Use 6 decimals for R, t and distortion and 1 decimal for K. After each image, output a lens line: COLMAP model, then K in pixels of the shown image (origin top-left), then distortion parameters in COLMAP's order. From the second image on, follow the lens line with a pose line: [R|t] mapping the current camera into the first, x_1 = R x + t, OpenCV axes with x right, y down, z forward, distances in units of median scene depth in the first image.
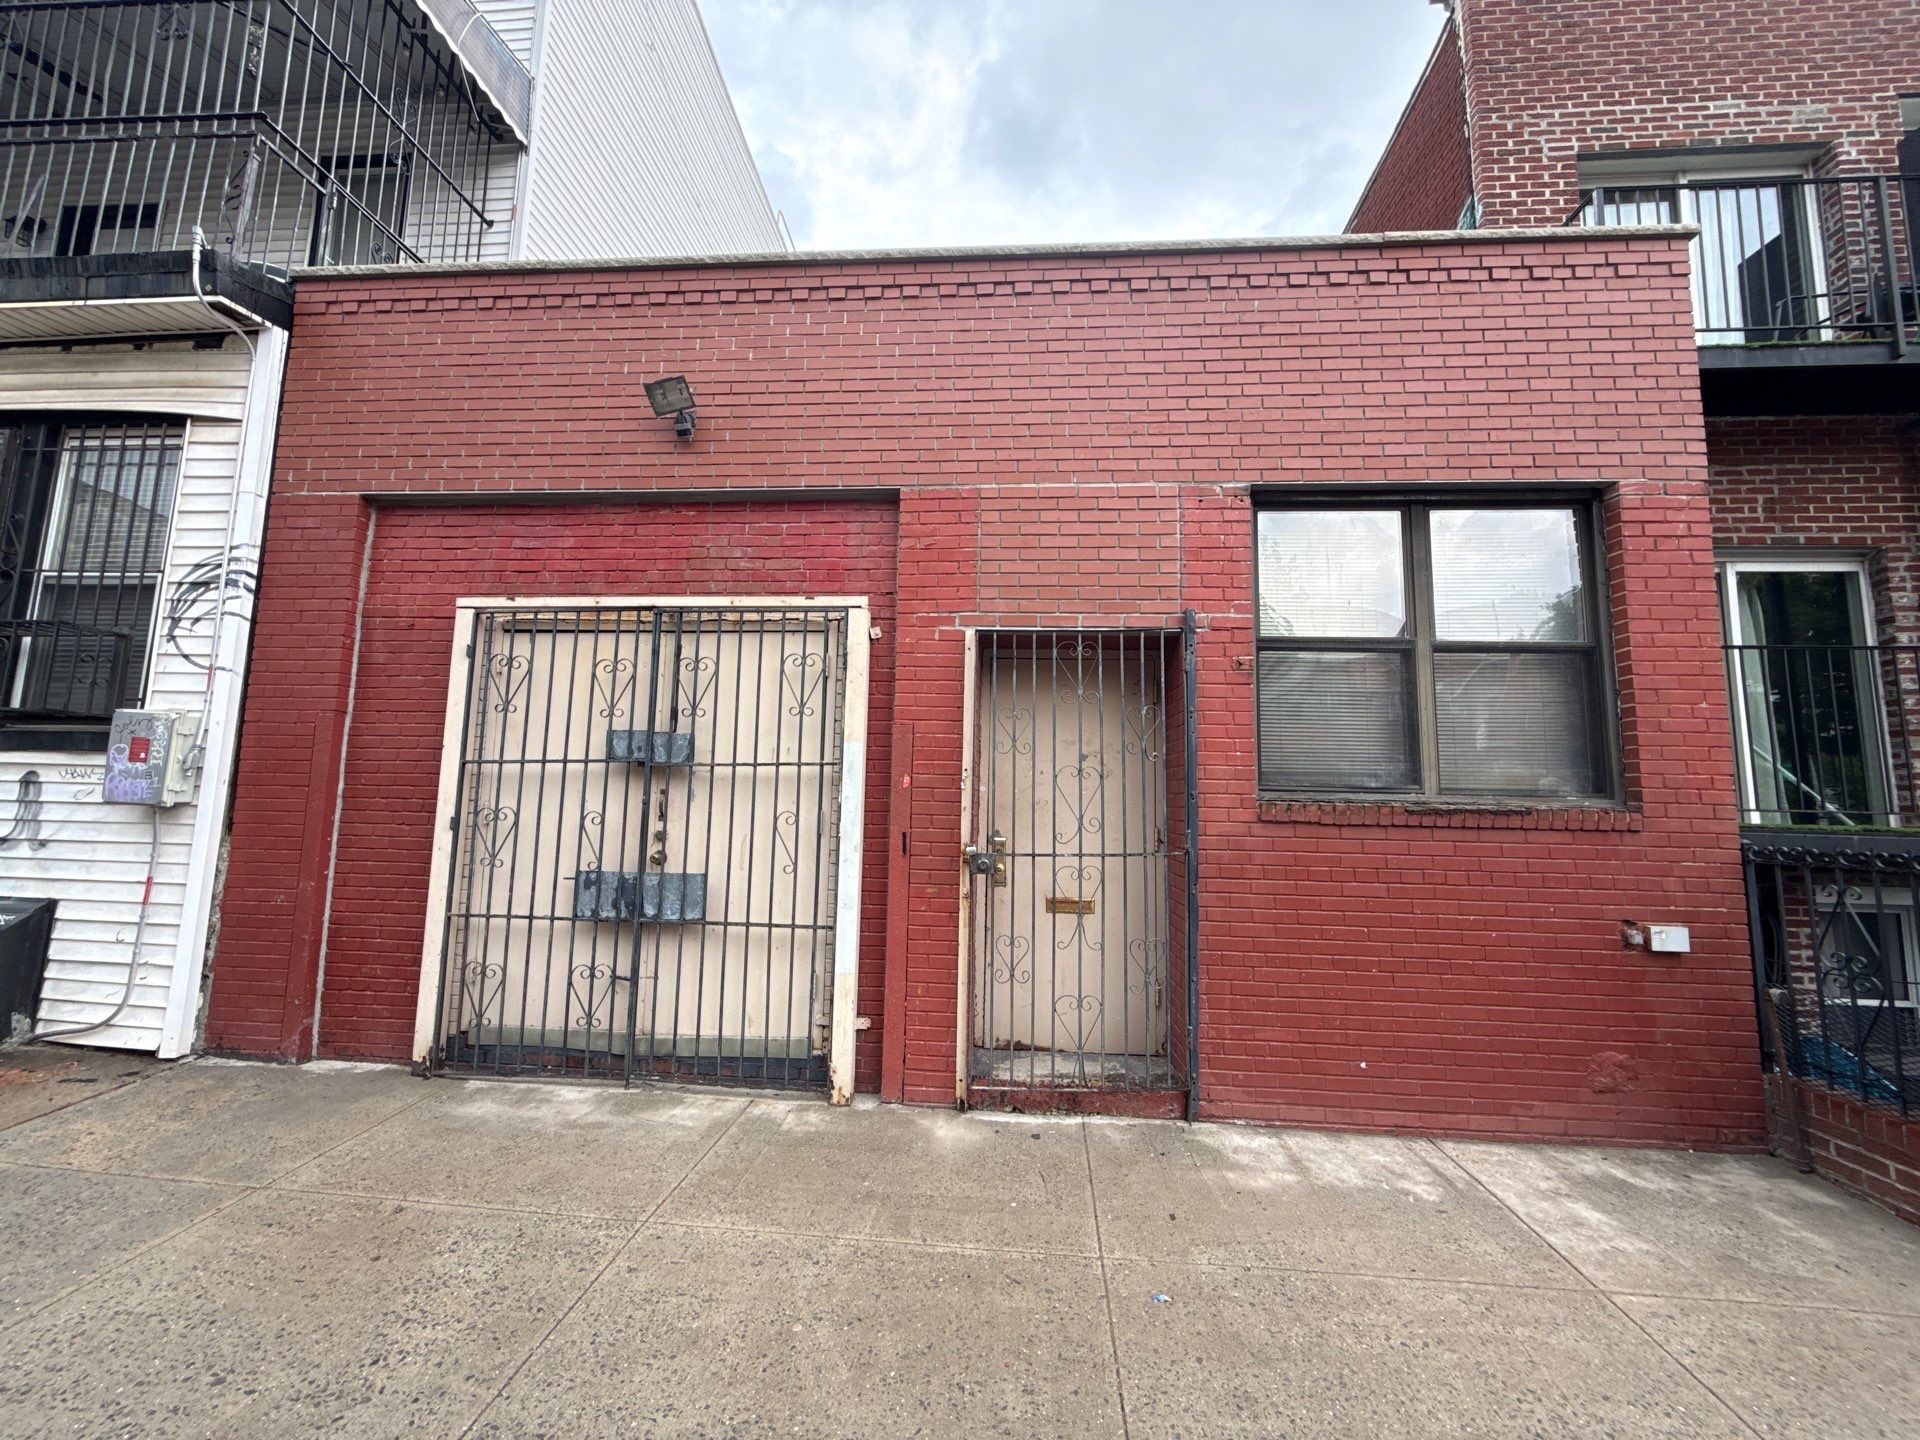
lens RADIAL K [[759.5, 0, 960.0], [0, 759.5, 720.0], [0, 0, 1]] dist [0.001169, -0.000199]
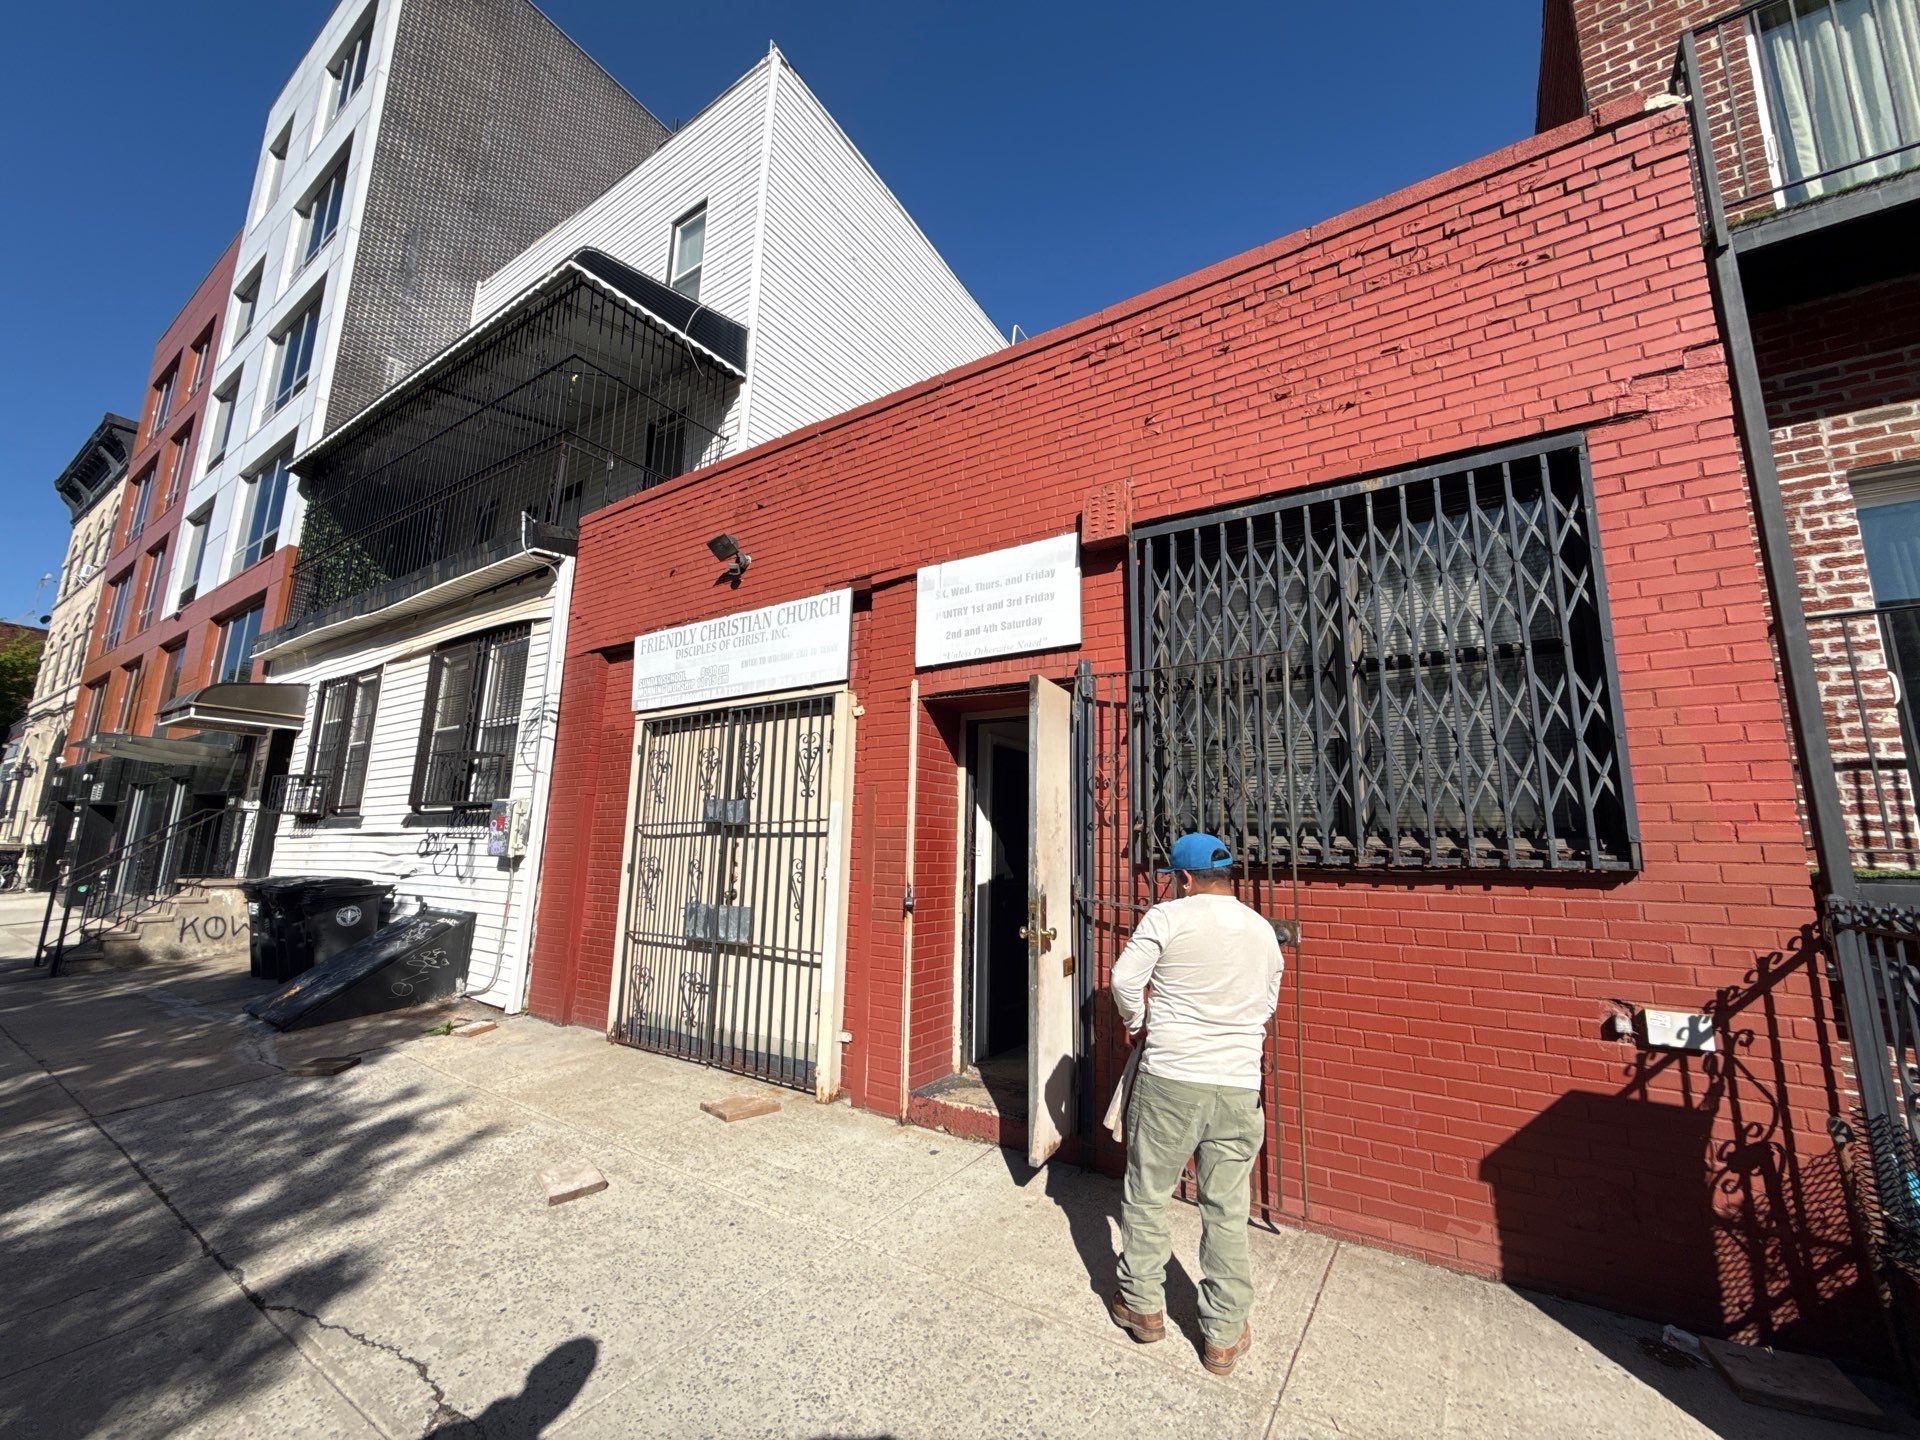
lens RADIAL K [[759.5, 0, 960.0], [0, 759.5, 720.0], [0, 0, 1]] dist [0.001169, -0.000199]
pose [[0.873268, -0.091021, -0.478663, 0.606365], [0.055983, 0.994634, -0.087001, 0.015191], [0.484014, 0.049178, 0.873677, 0.014331]]
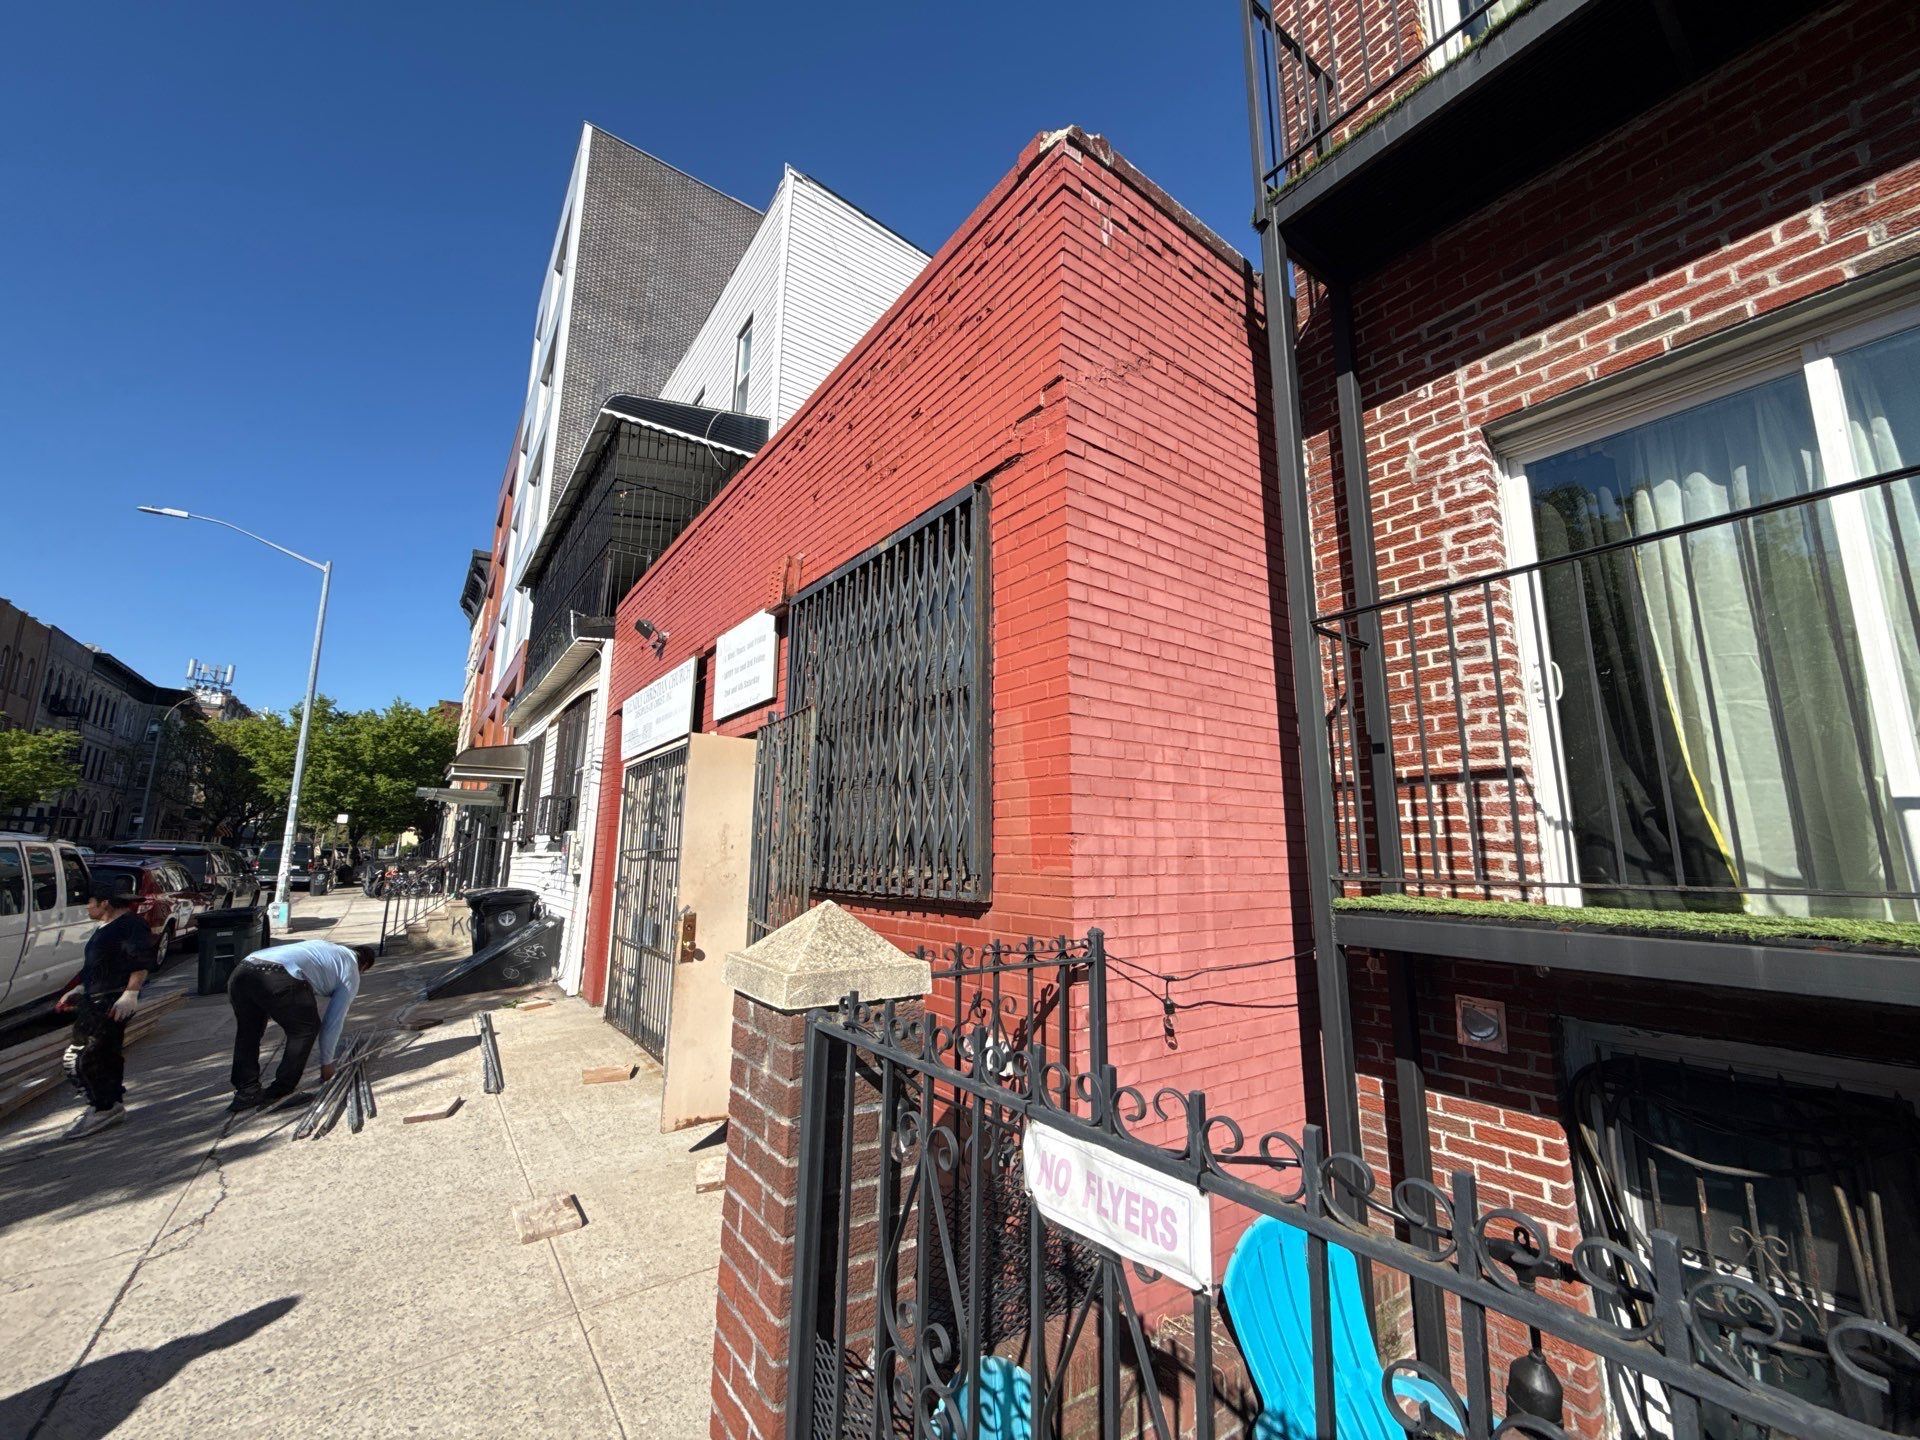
lens RADIAL K [[757.3, 0, 961.5], [0, 757.3, 722.6], [0, 0, 1]] dist [-0.000867, -0.000271]
pose [[0.650167, -0.149571, -0.744924, 1.311955], [0.094251, 0.988736, -0.116263, 0.036921], [0.753923, 0.005380, 0.656941, 0.407016]]
